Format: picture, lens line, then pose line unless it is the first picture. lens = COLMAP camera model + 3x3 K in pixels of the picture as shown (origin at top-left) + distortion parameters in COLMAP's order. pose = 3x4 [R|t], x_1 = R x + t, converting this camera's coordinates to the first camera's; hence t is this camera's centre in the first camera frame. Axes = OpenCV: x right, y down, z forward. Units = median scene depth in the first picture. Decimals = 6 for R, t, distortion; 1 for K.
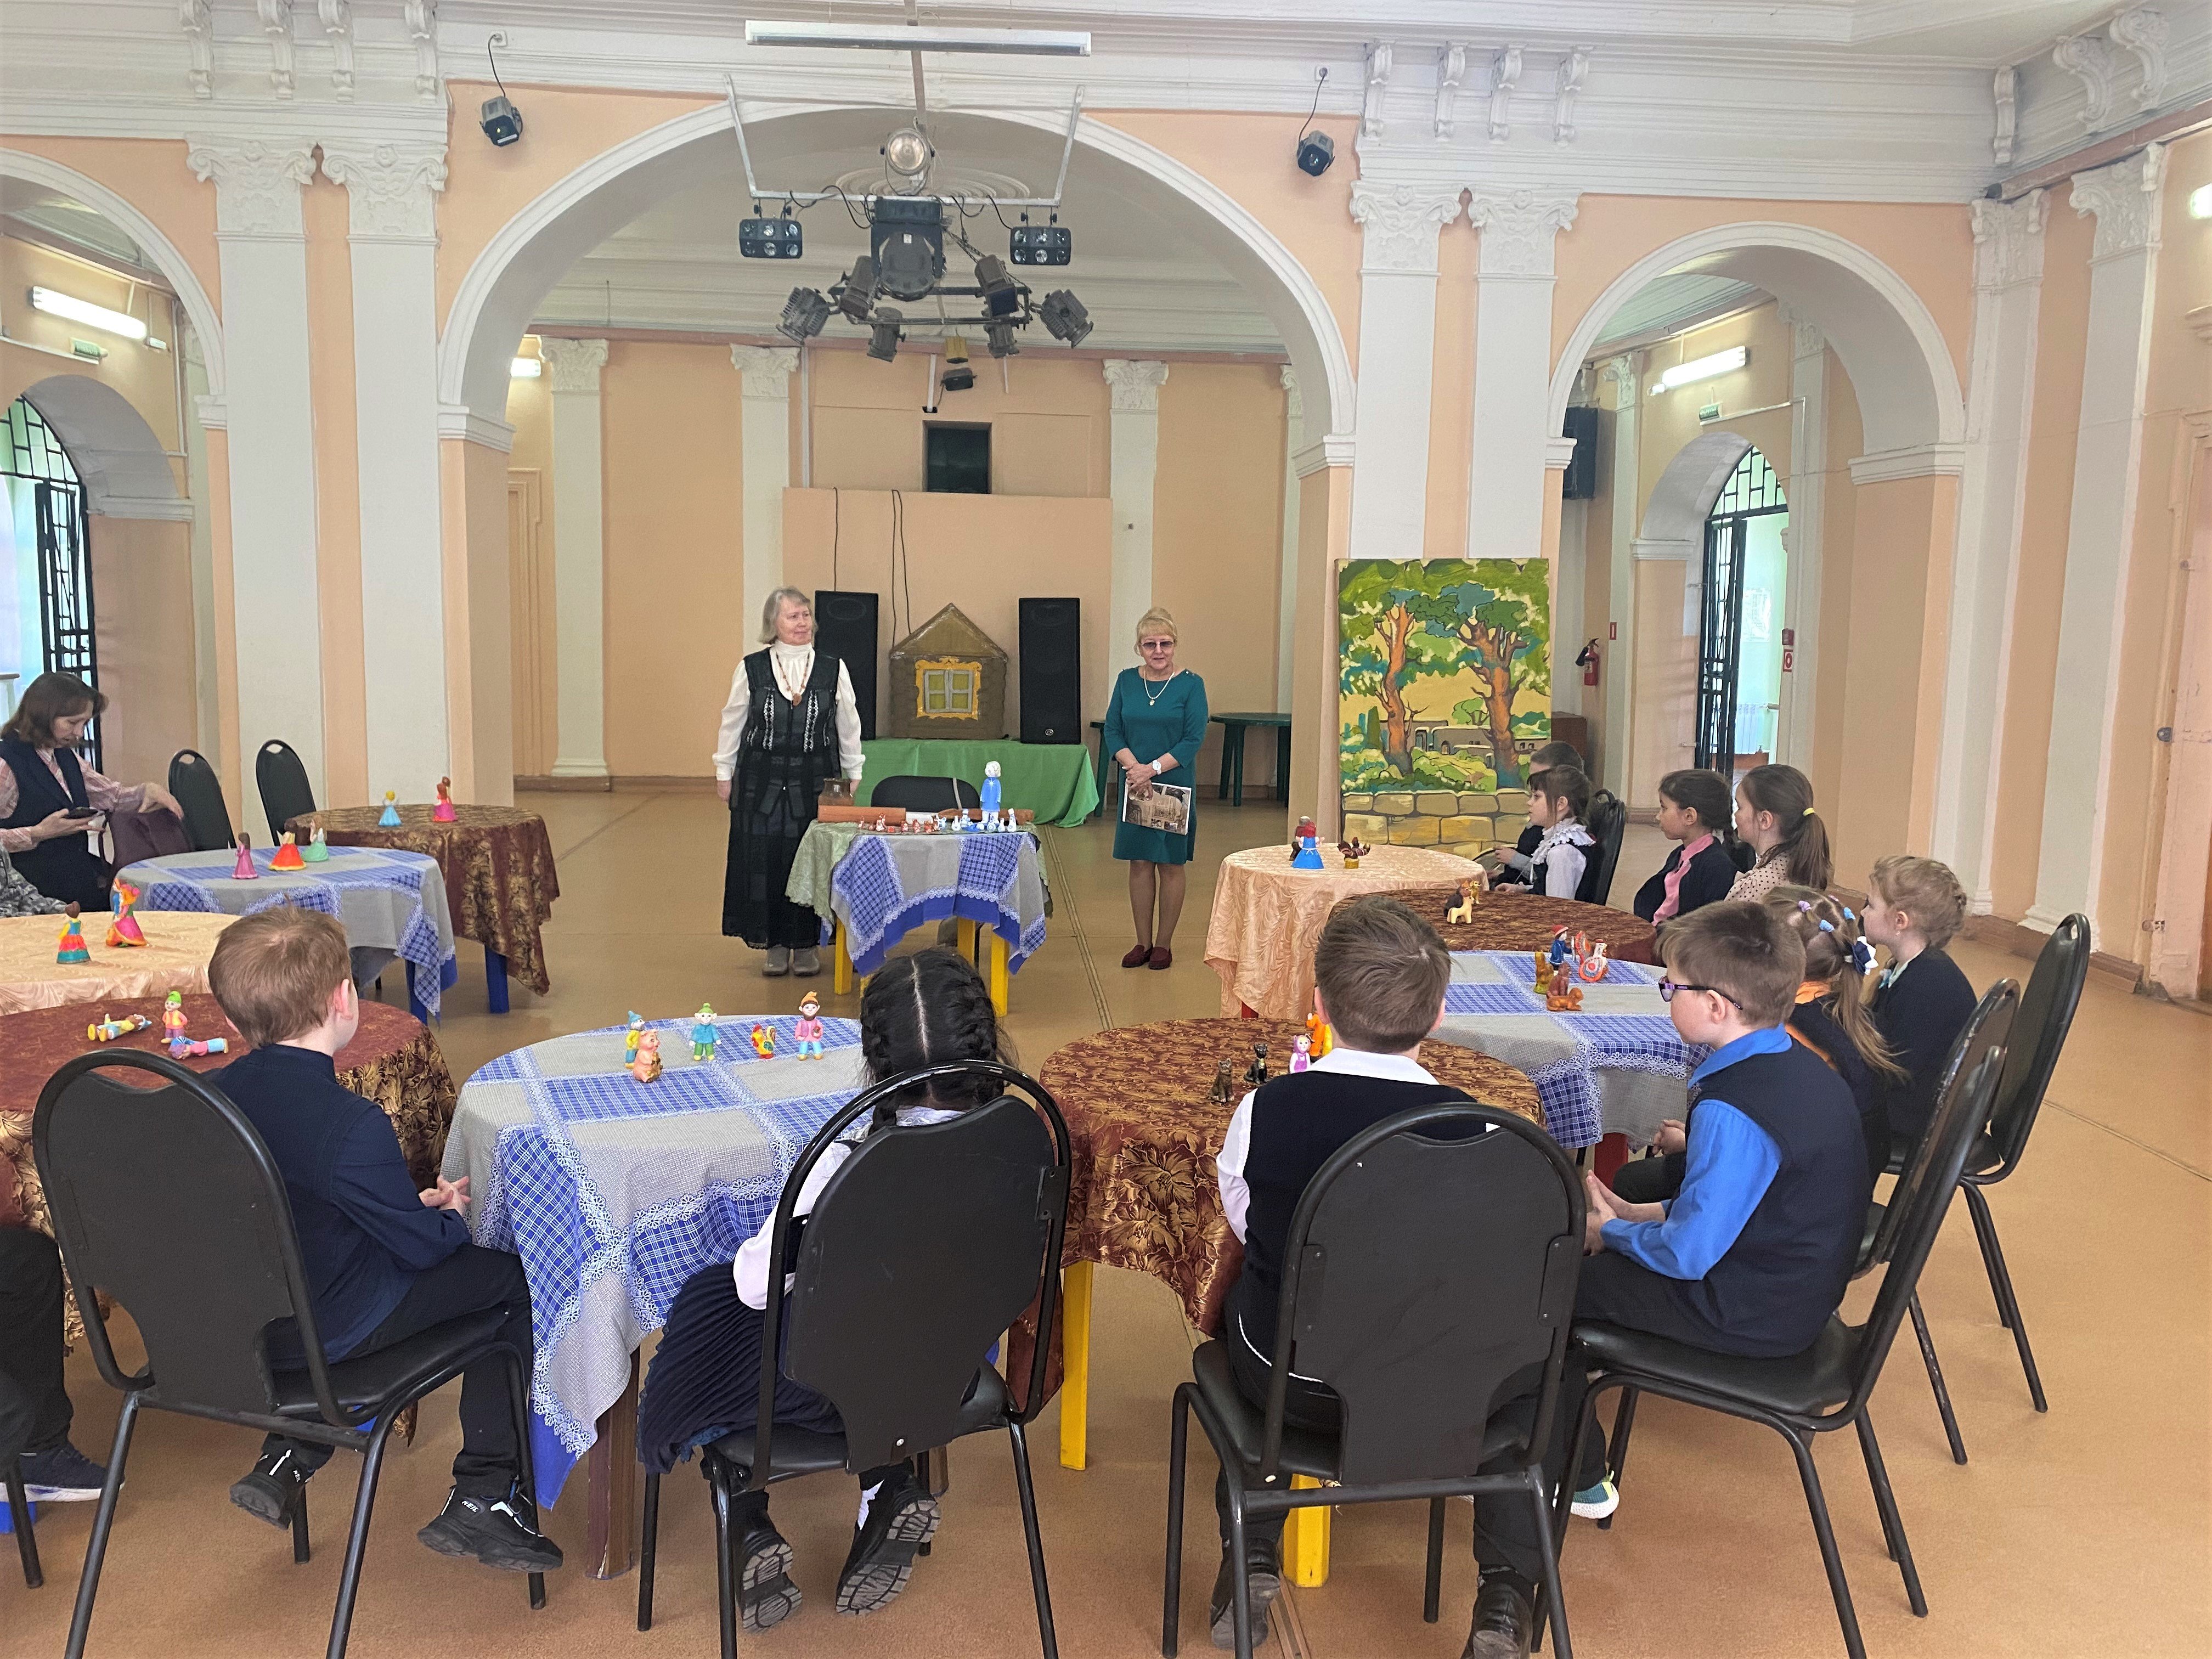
lens RADIAL K [[1704.7, 0, 1105.4], [0, 1704.7, 824.1], [0, 0, 1]] dist [0.080487, -0.017269]
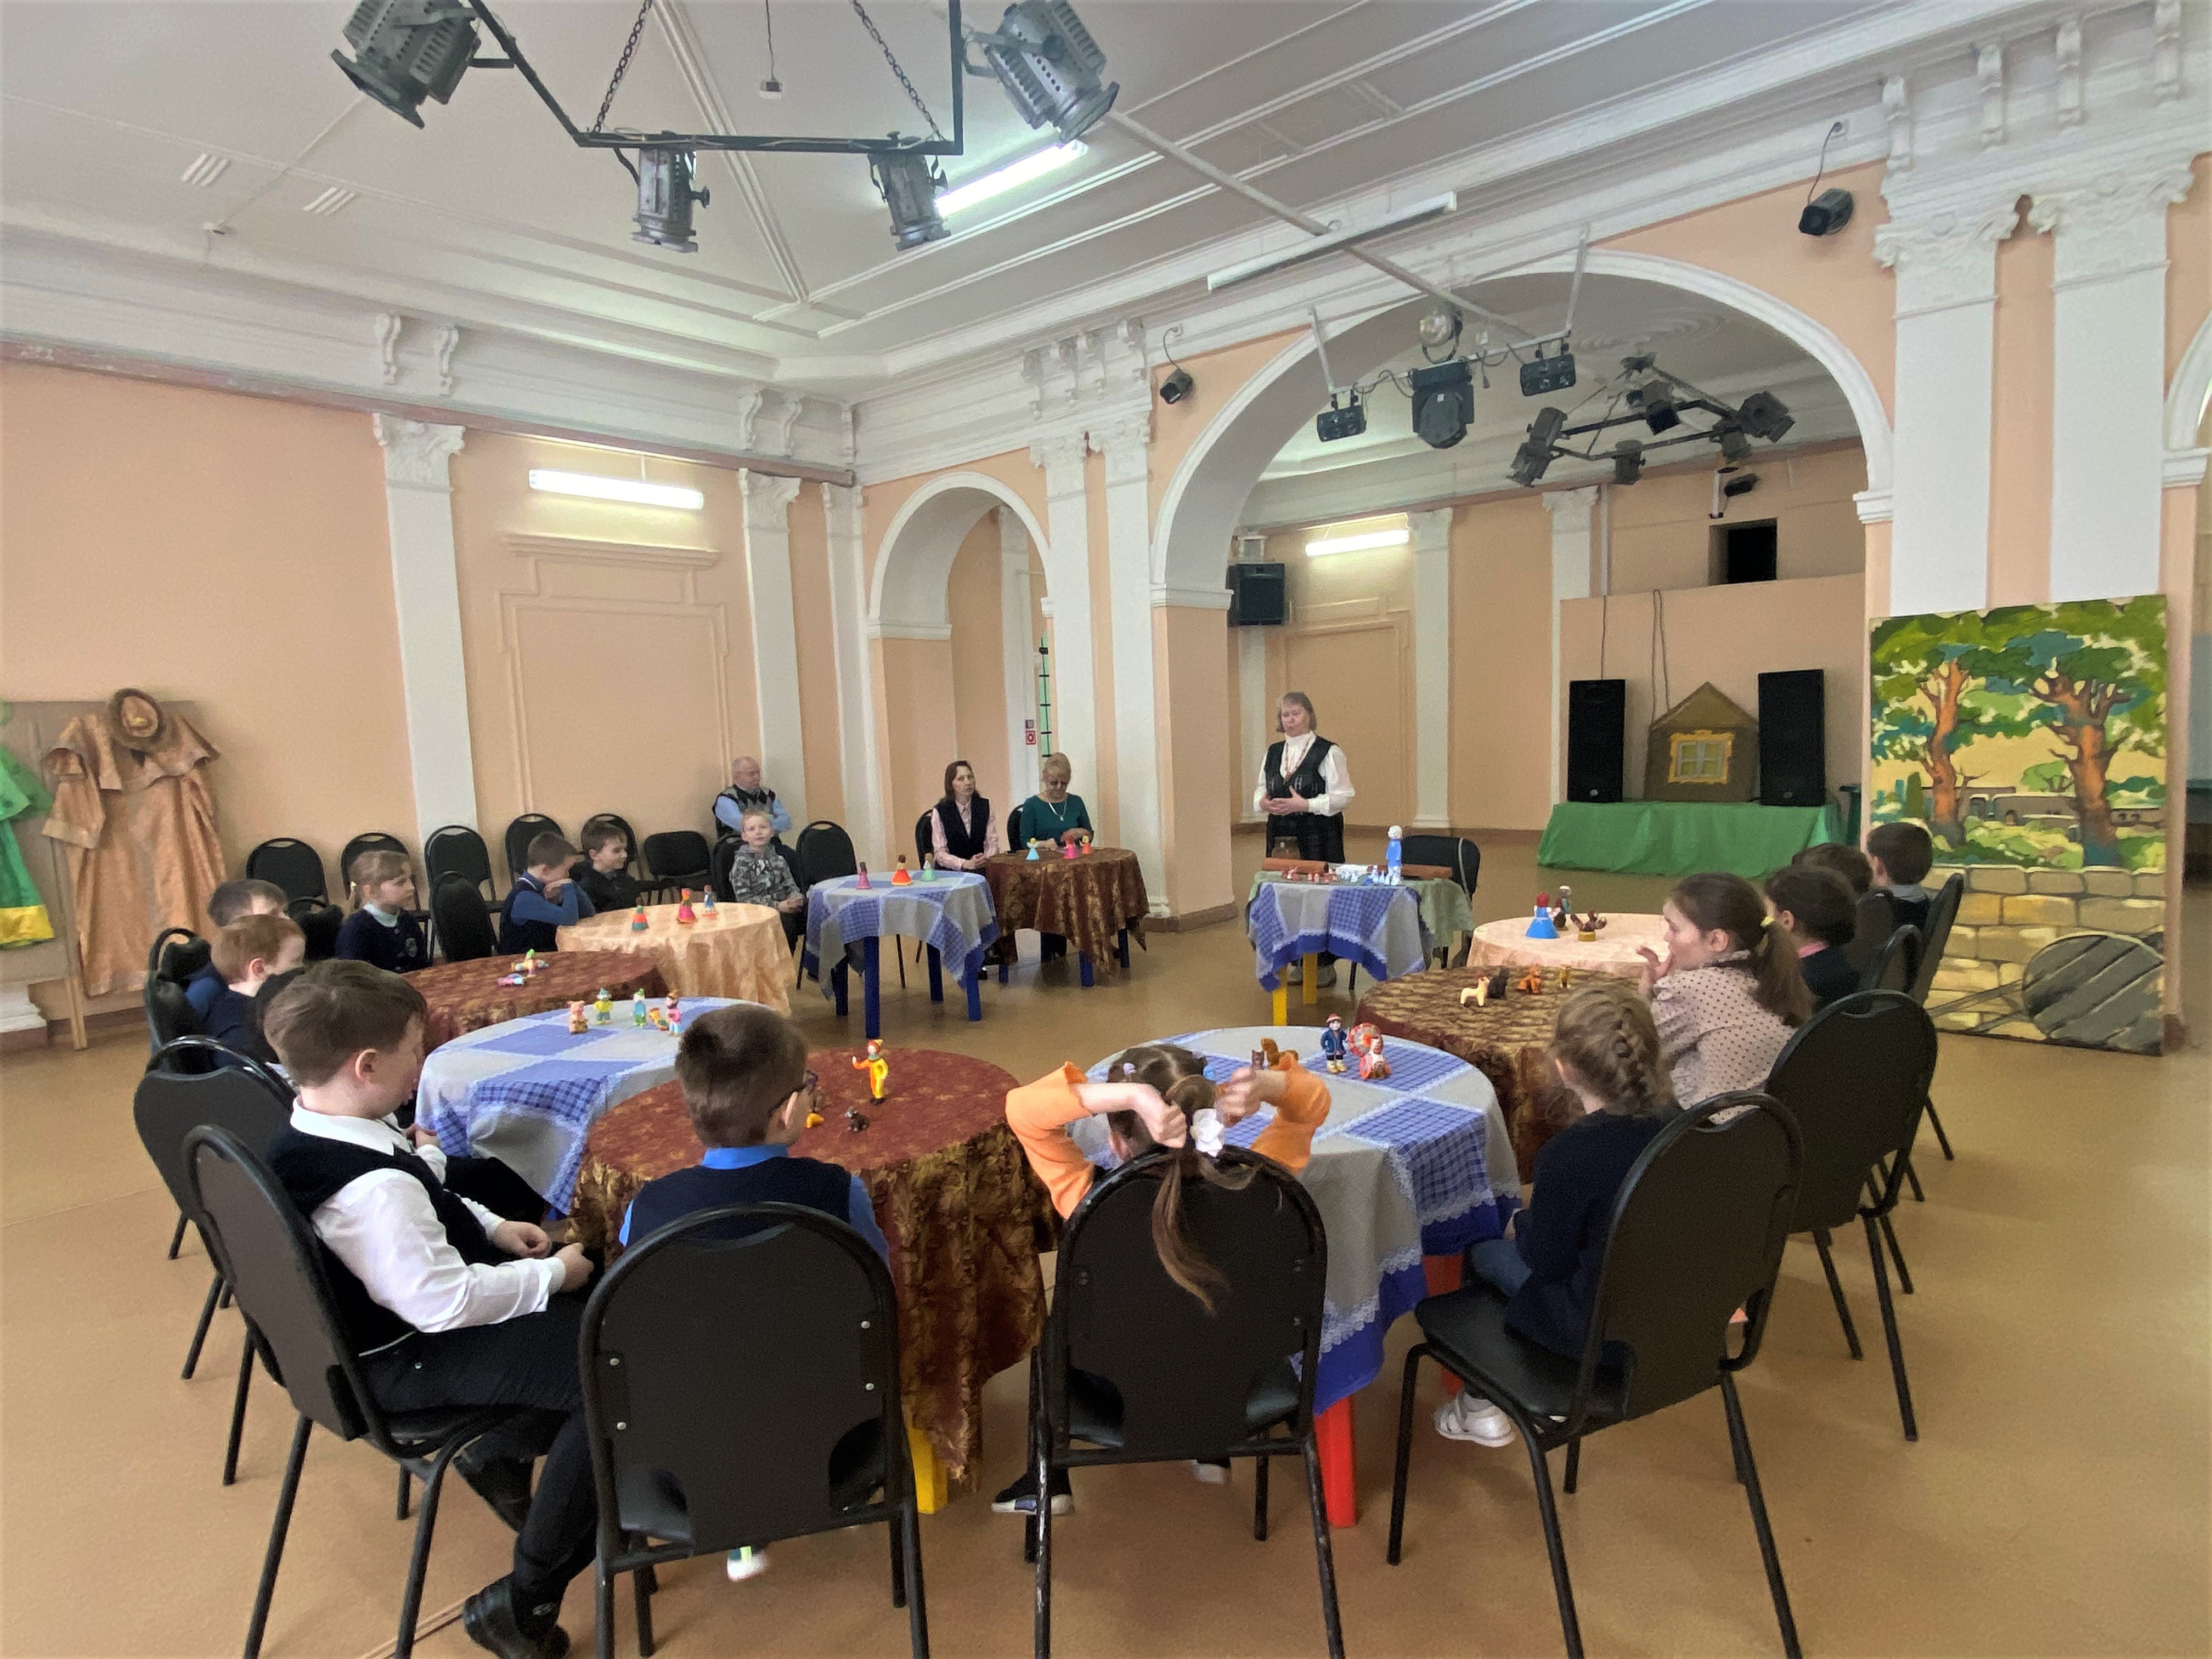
lens RADIAL K [[1219.7, 0, 1113.1], [0, 1219.7, 845.8], [0, 0, 1]] dist [0.007688, -0.005780]
pose [[0.699104, 0.031323, -0.714333, 0.329053], [-0.036453, 0.999302, 0.008143, -0.017949], [0.714090, 0.020347, 0.699758, 0.218502]]
